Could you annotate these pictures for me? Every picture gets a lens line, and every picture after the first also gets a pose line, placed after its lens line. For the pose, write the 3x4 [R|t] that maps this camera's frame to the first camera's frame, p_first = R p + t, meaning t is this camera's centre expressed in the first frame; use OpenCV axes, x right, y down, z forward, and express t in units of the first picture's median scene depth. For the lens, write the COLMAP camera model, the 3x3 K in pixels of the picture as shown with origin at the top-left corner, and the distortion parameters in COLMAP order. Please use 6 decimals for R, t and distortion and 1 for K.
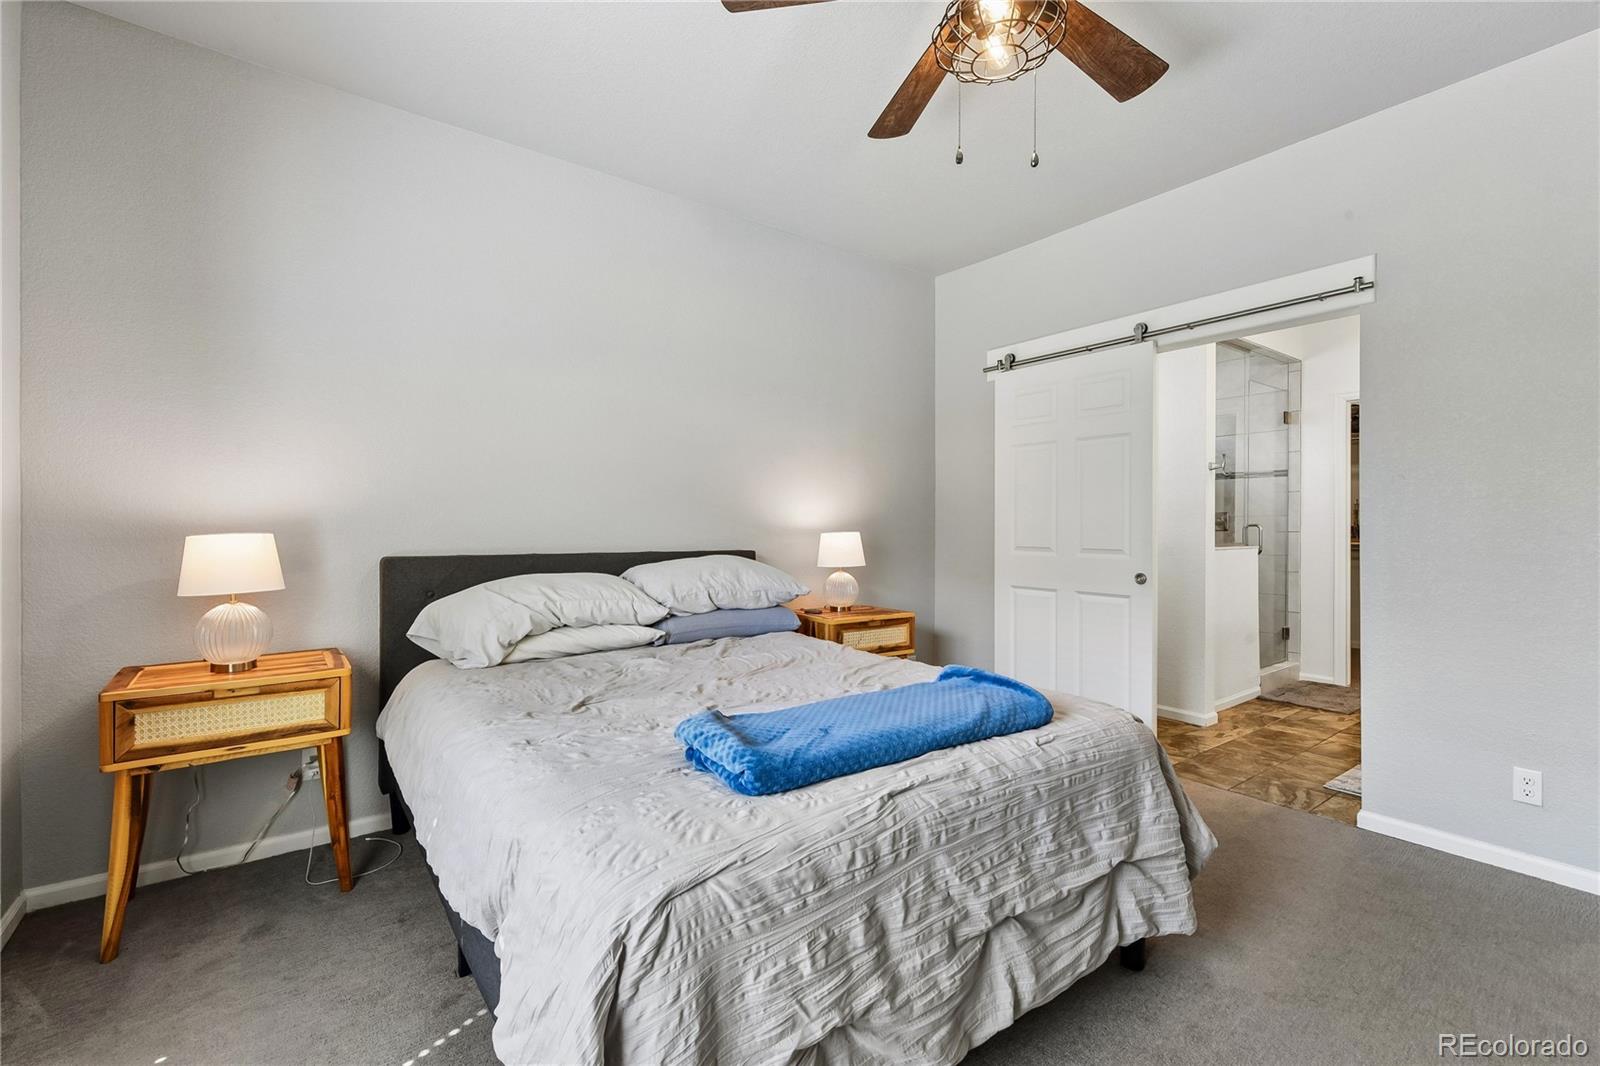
lens RADIAL K [[697.7, 0, 799.8], [0, 697.7, 519.8], [0, 0, 1]] dist [0.001492, 0.000358]
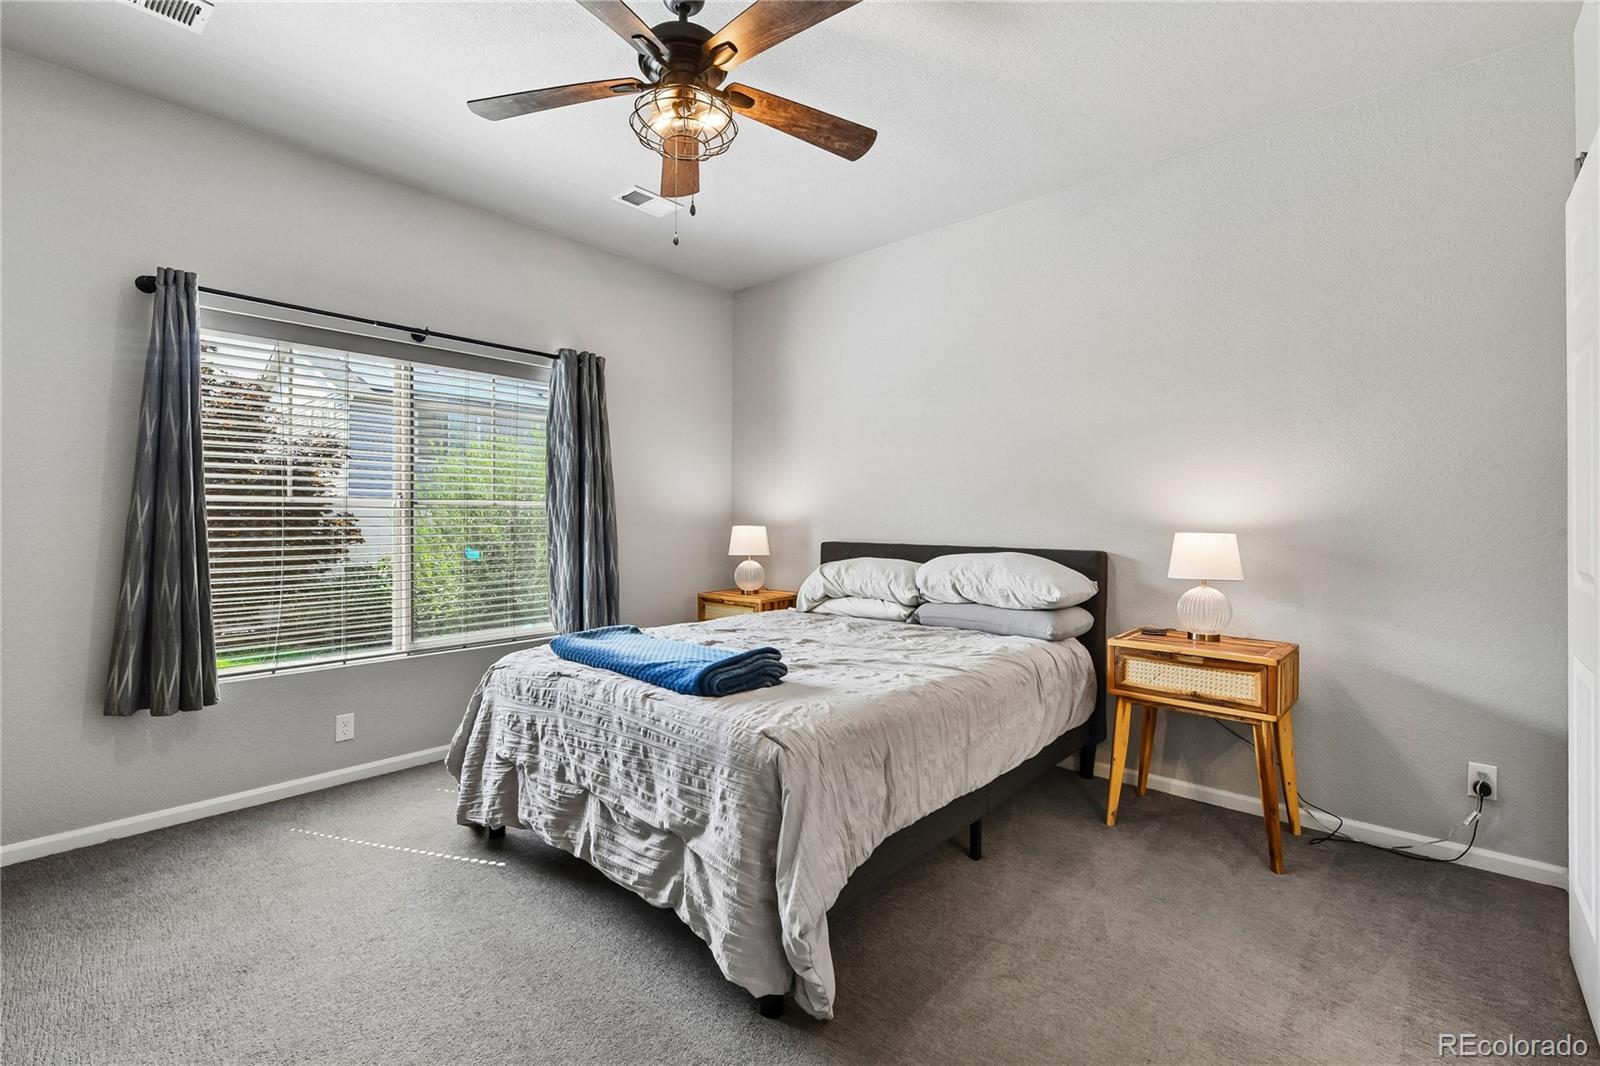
lens RADIAL K [[697.7, 0, 799.8], [0, 697.7, 519.8], [0, 0, 1]] dist [0.001492, 0.000358]
pose [[0.202722, -0.002287, -0.979234, 1.178439], [0.002192, 0.999996, -0.001881, 0.007141], [0.979234, -0.001765, 0.202726, 0.738637]]
